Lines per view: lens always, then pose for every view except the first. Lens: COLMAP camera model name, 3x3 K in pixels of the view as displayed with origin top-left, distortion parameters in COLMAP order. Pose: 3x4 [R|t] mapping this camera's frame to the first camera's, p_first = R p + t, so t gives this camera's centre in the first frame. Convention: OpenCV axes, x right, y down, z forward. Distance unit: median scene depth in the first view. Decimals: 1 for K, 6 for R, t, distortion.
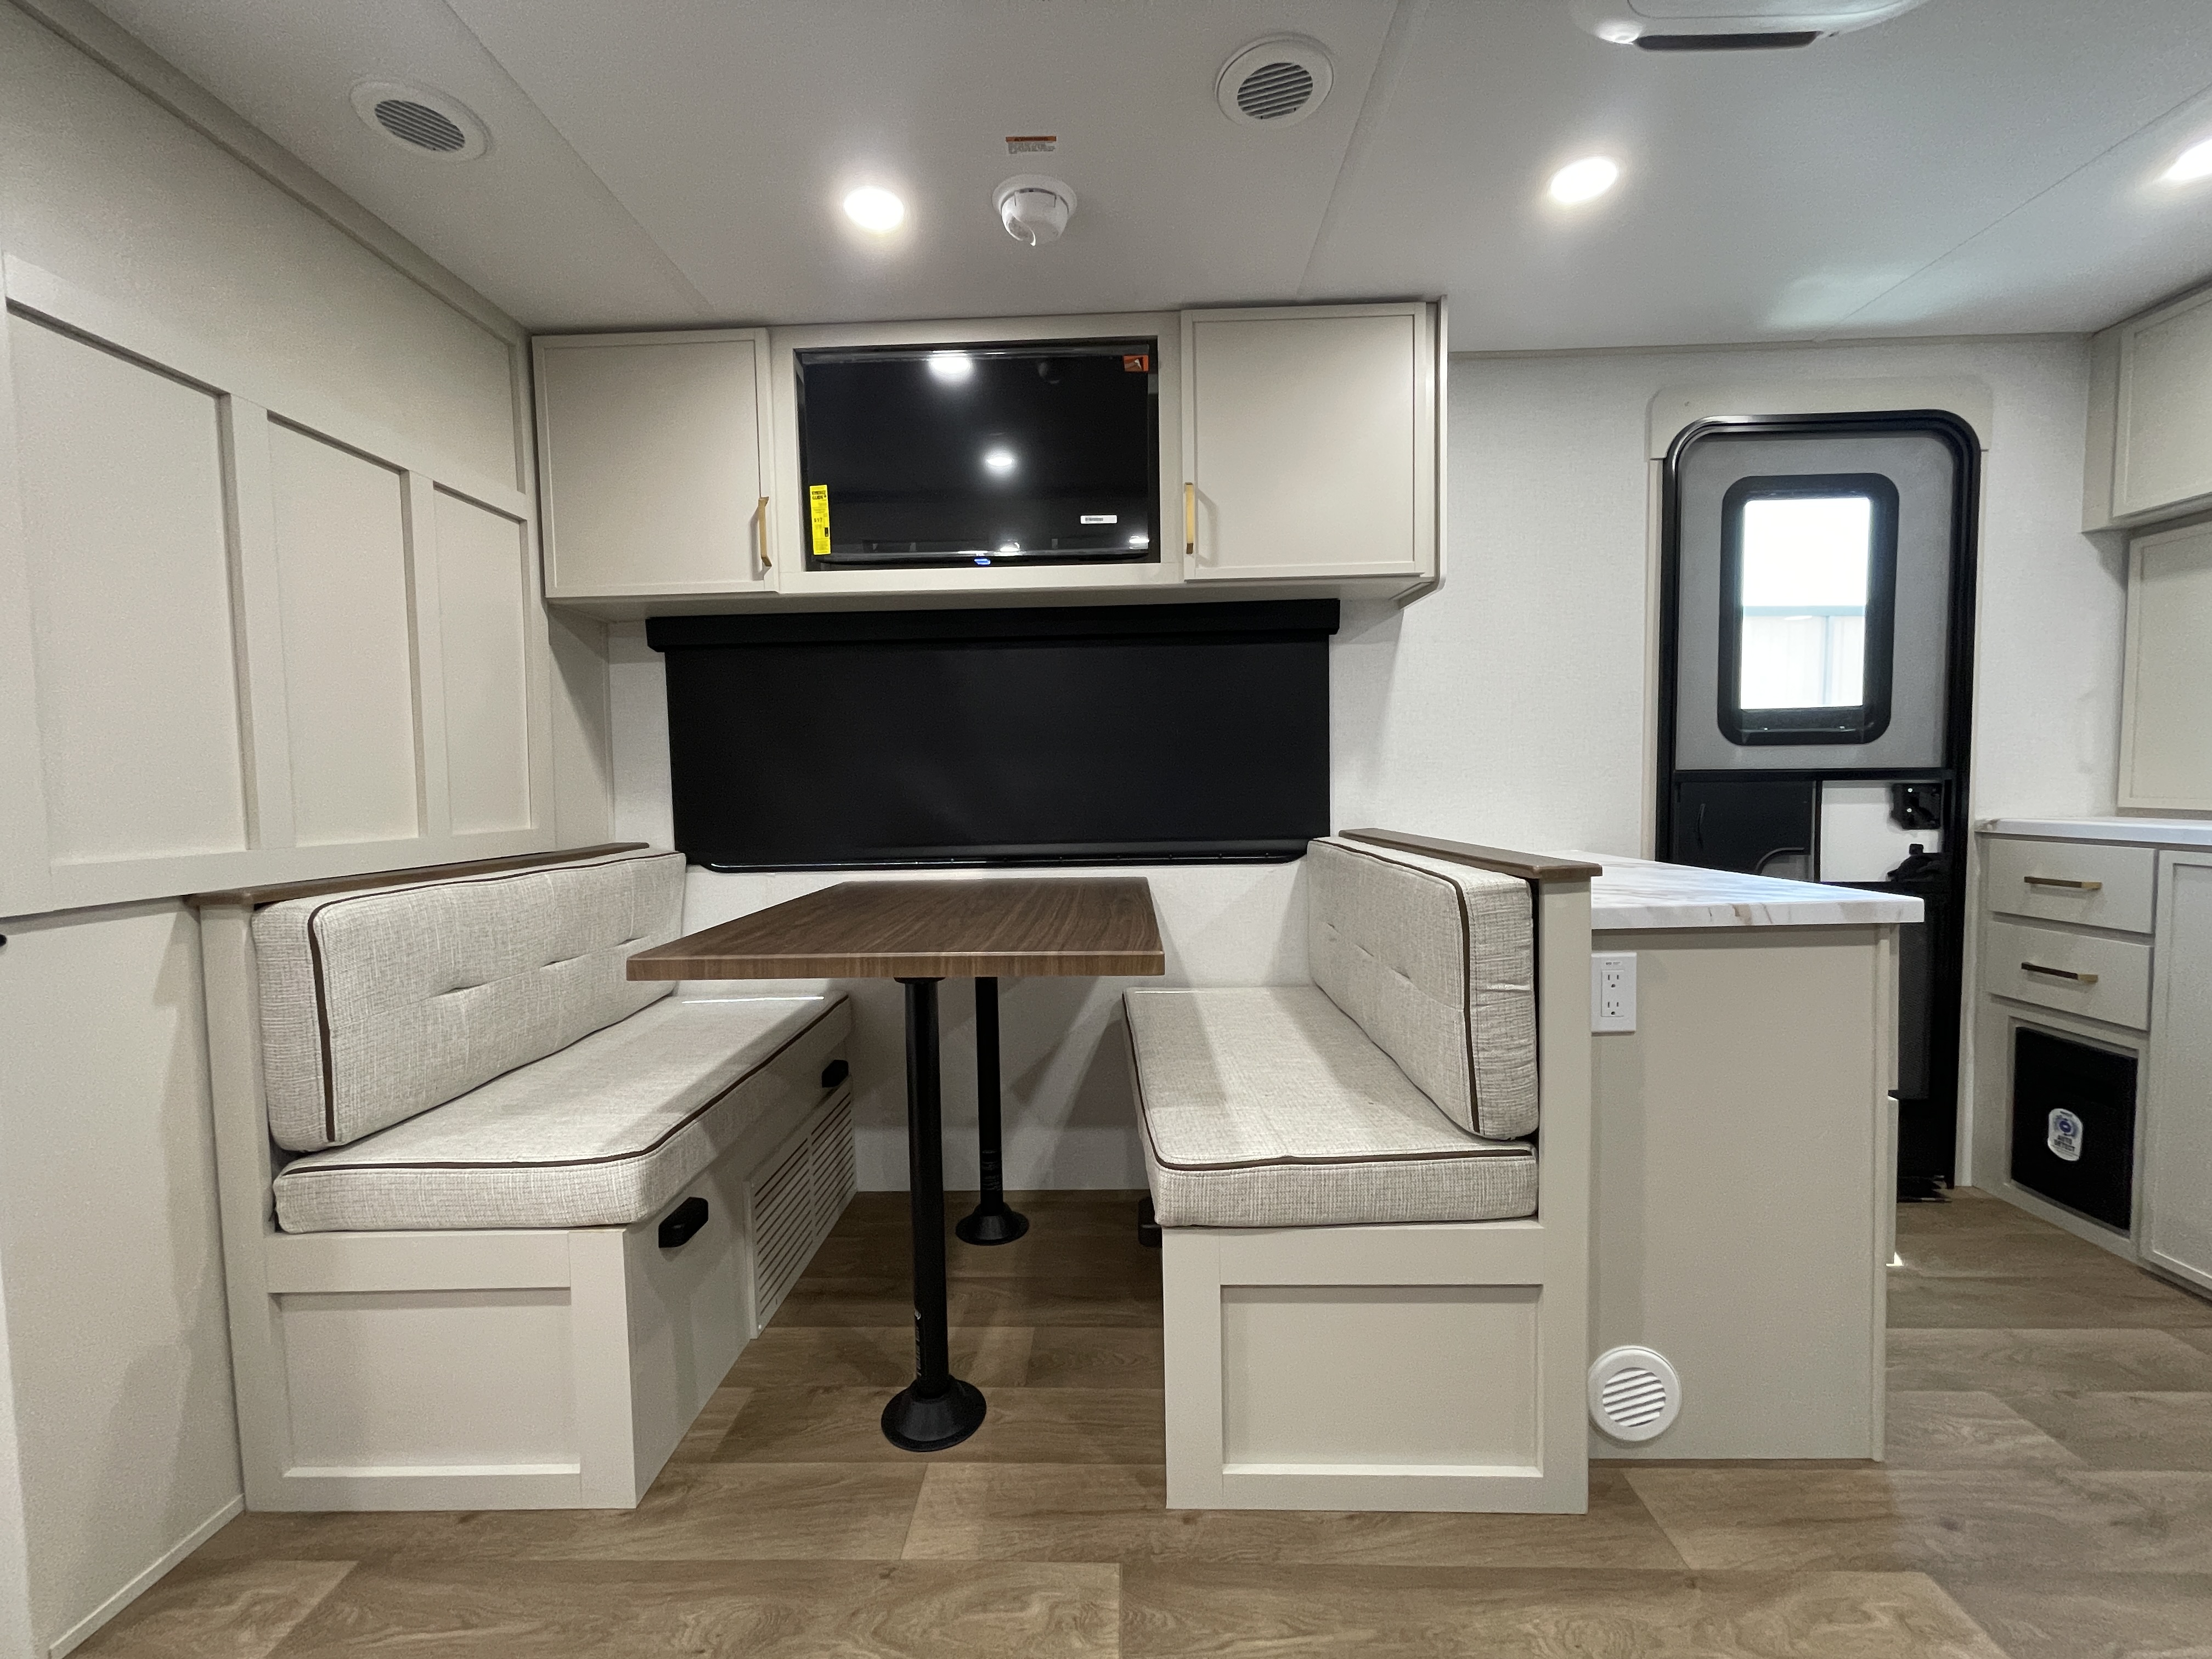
lens RADIAL K [[894.0, 0, 1098.9], [0, 894.0, 826.6], [0, 0, 1]] dist [-0.001598, 0.000190]
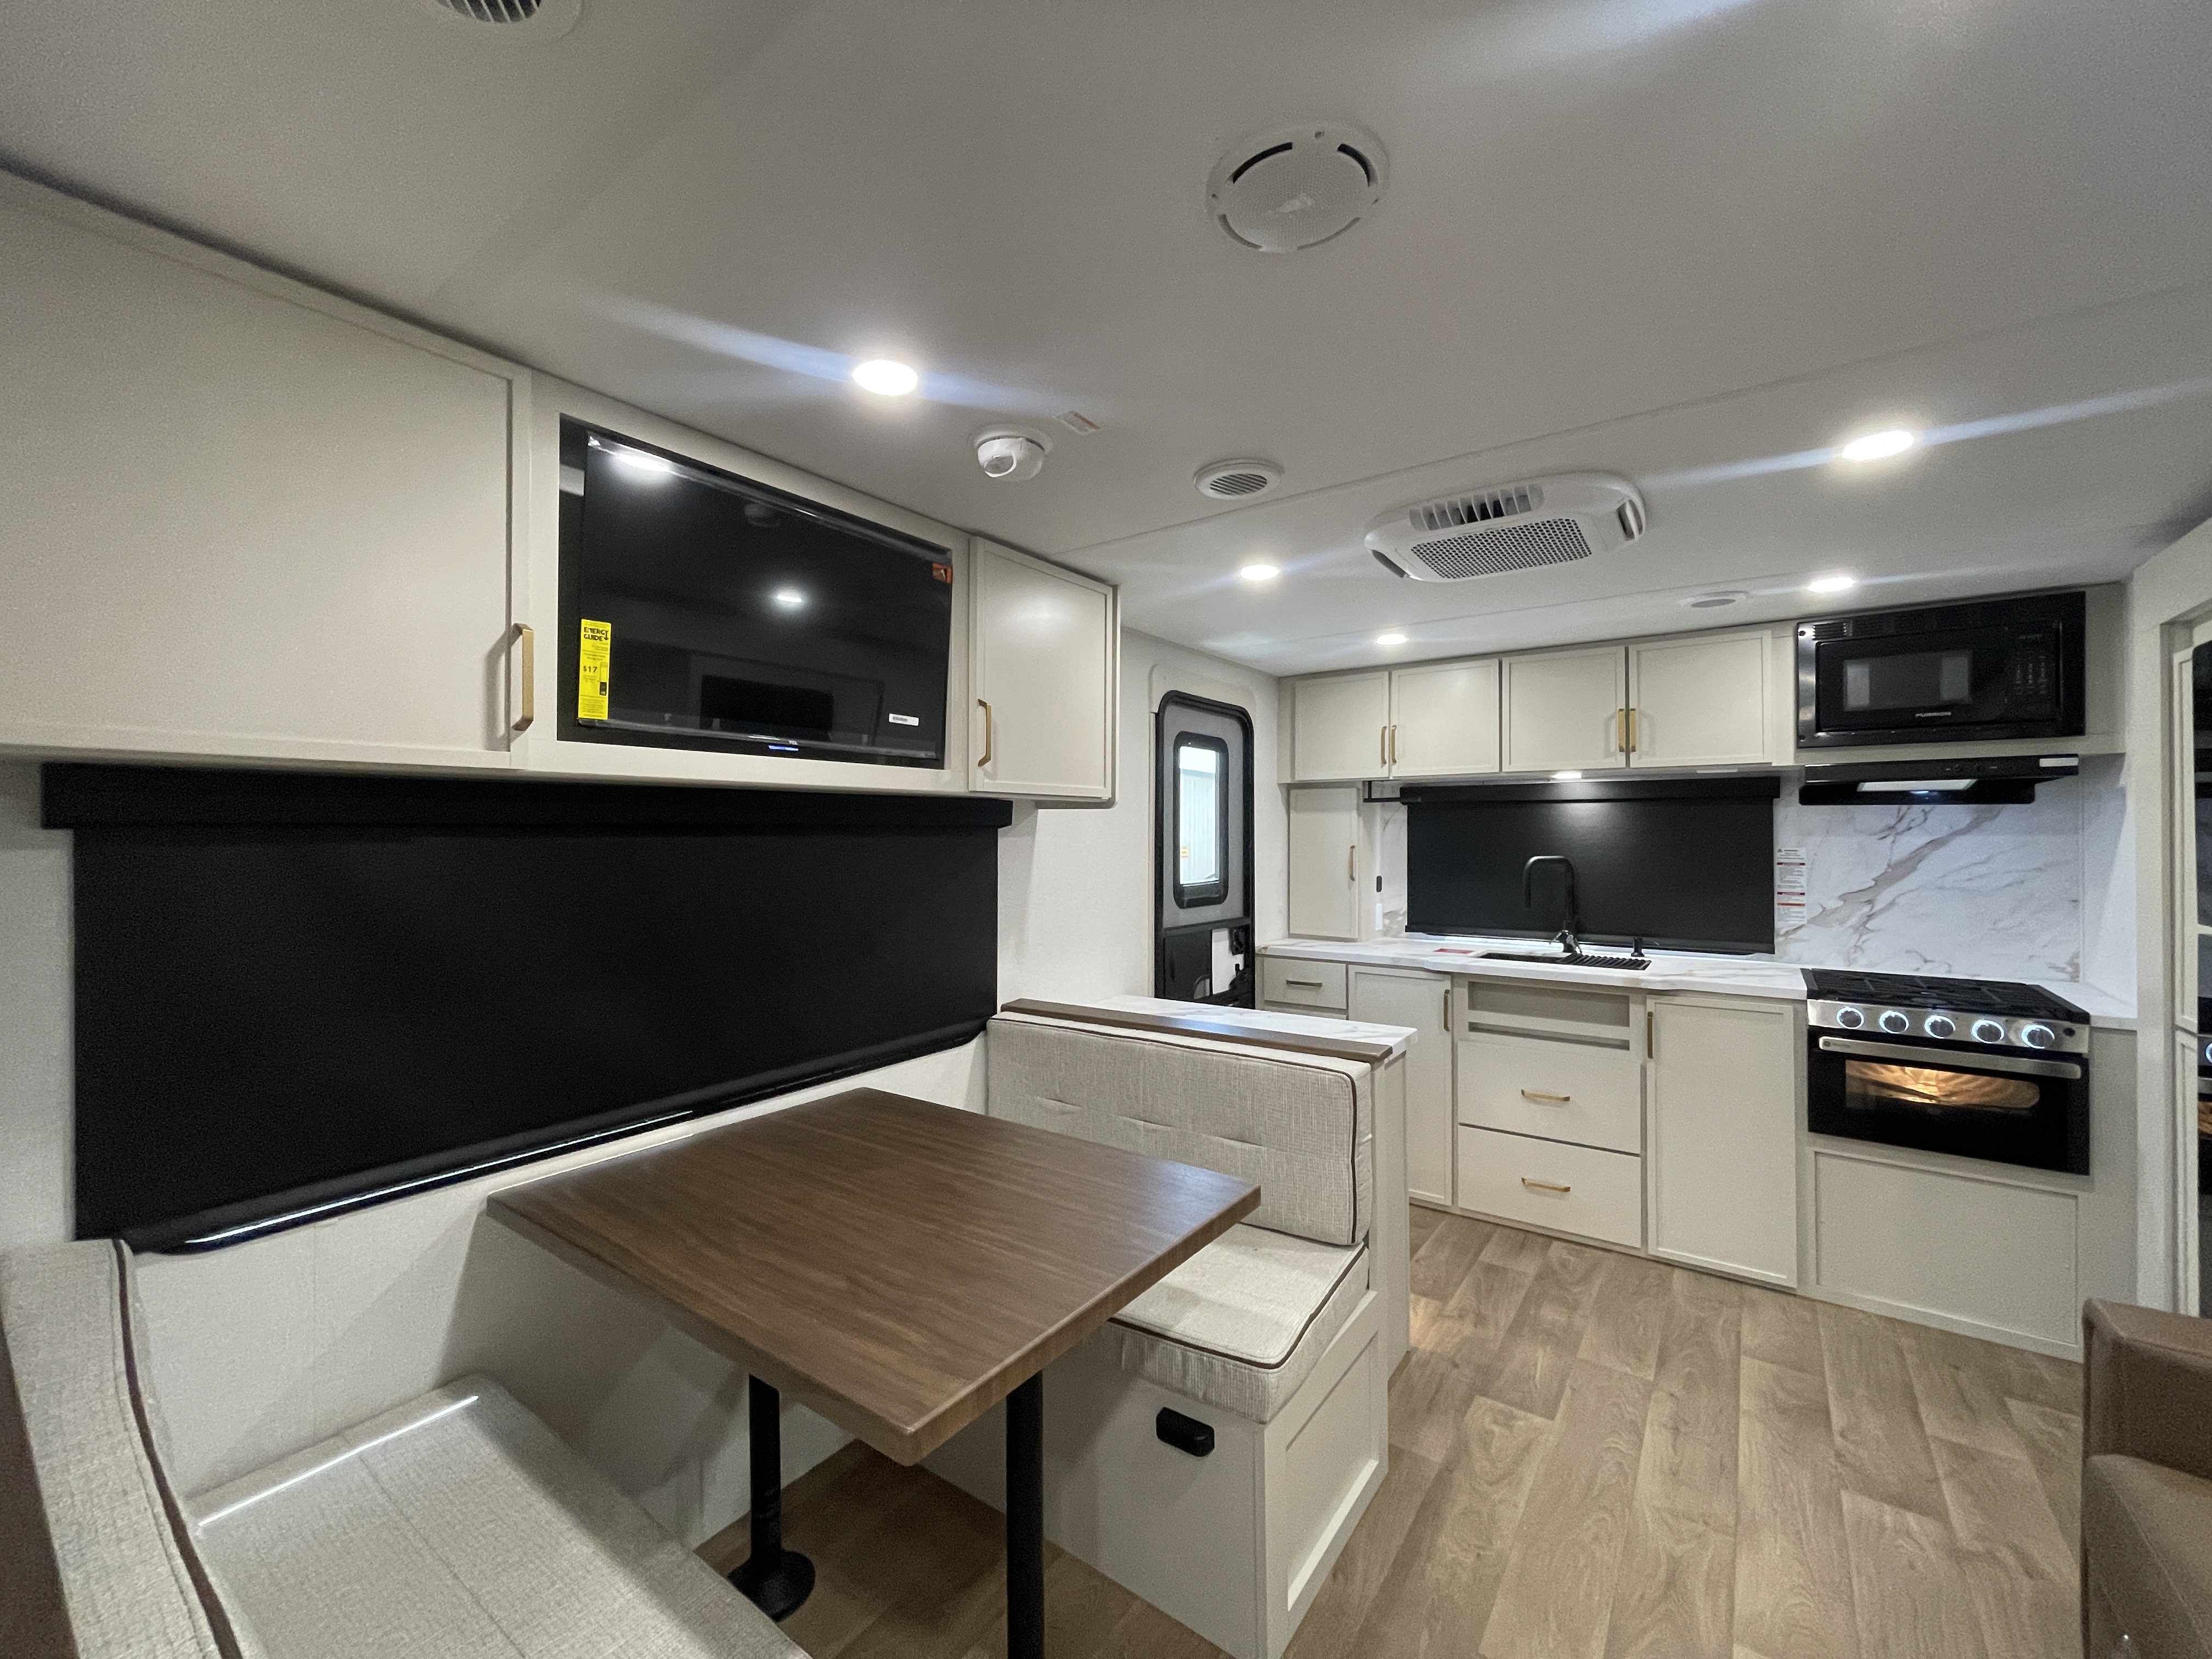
lens RADIAL K [[894.0, 0, 1098.9], [0, 894.0, 826.6], [0, 0, 1]] dist [-0.001598, 0.000190]
pose [[0.563915, 0.022284, 0.825532, -0.651563], [0.037207, 0.997935, -0.052354, -0.173040], [-0.824994, 0.060239, 0.561921, 0.305771]]
